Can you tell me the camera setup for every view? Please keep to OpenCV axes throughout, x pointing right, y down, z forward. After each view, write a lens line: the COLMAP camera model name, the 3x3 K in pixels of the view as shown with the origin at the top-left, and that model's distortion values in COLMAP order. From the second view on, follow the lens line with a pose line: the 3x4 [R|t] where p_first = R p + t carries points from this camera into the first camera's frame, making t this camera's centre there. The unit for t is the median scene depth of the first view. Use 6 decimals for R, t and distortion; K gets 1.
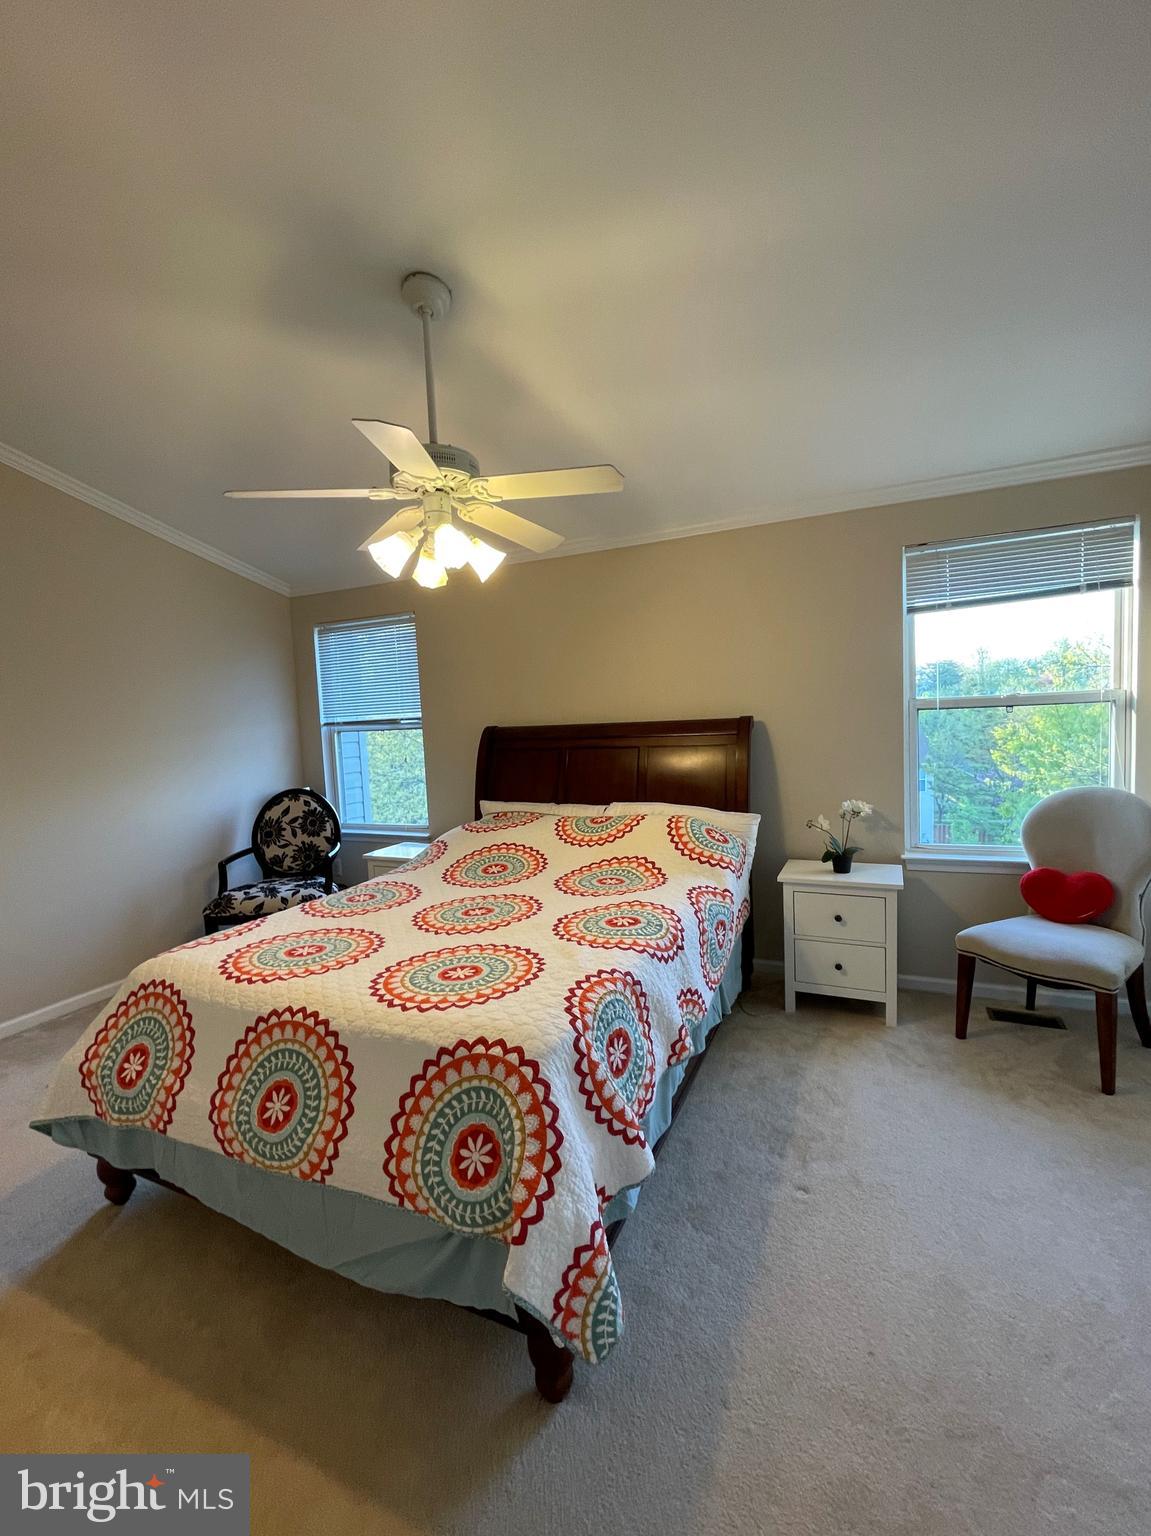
lens RADIAL K [[625.9, 0, 536.2], [0, 625.9, 771.3], [0, 0, 1]] dist [0.030041, 0.000415]
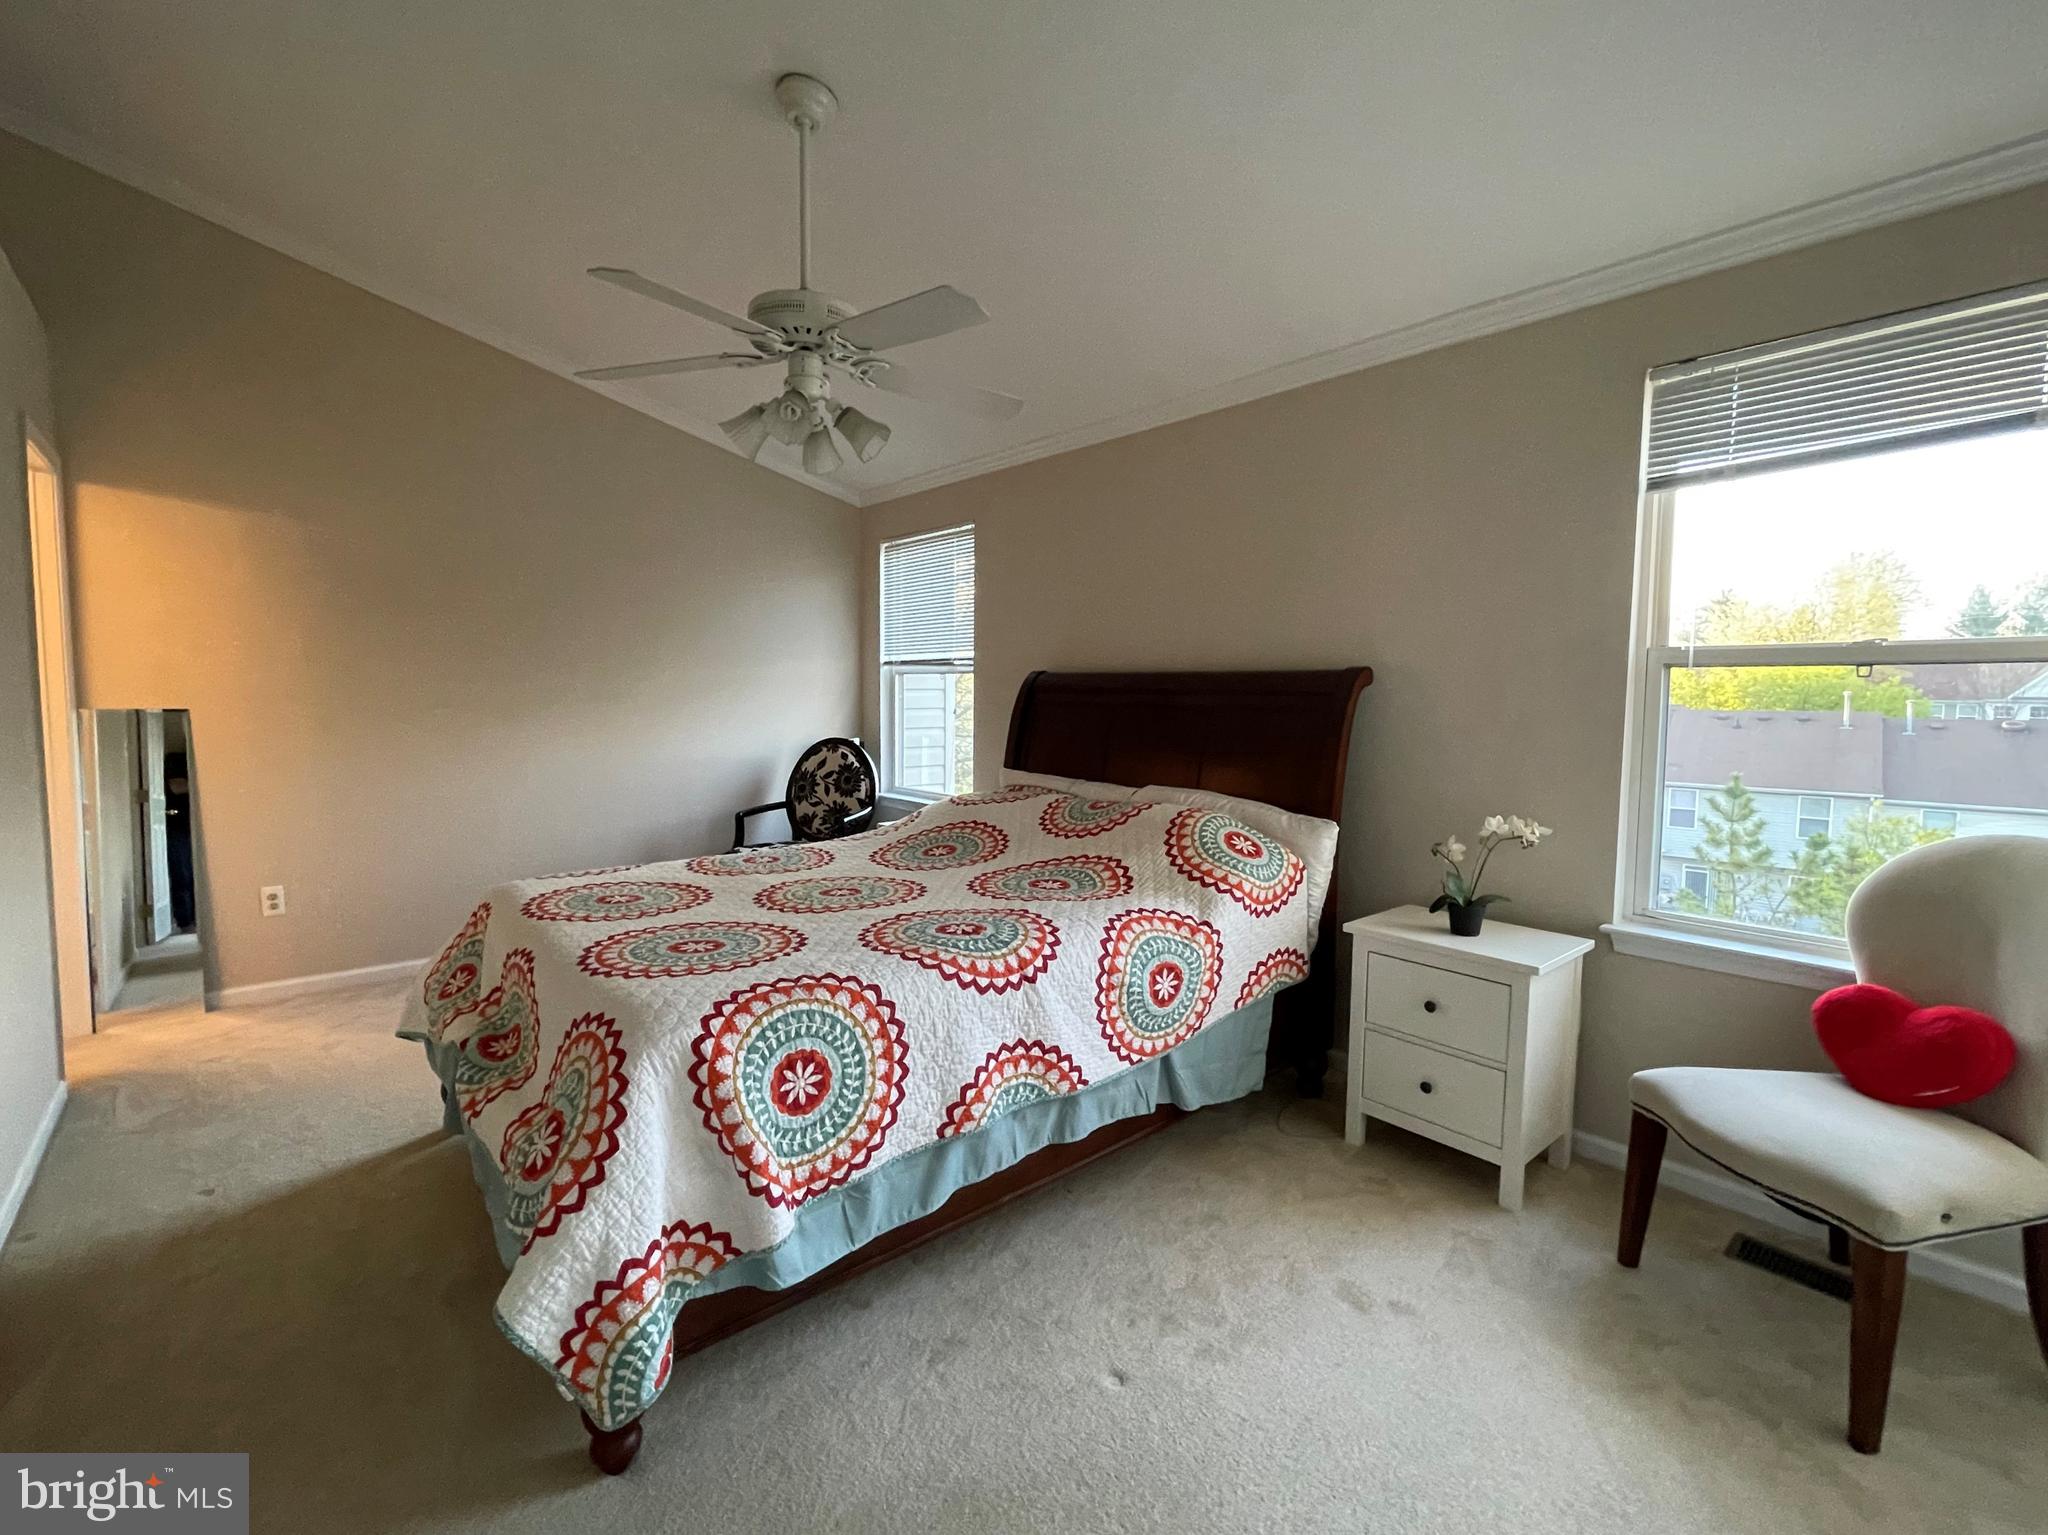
lens RADIAL K [[834.5, 0, 953.8], [0, 834.5, 753.1], [0, 0, 1]] dist [0.030041, 0.000415]
pose [[0.914856, 0.086859, -0.394327, 0.361771], [-0.082780, 0.996192, 0.027379, 0.009271], [0.395203, 0.007594, 0.918562, 0.083500]]
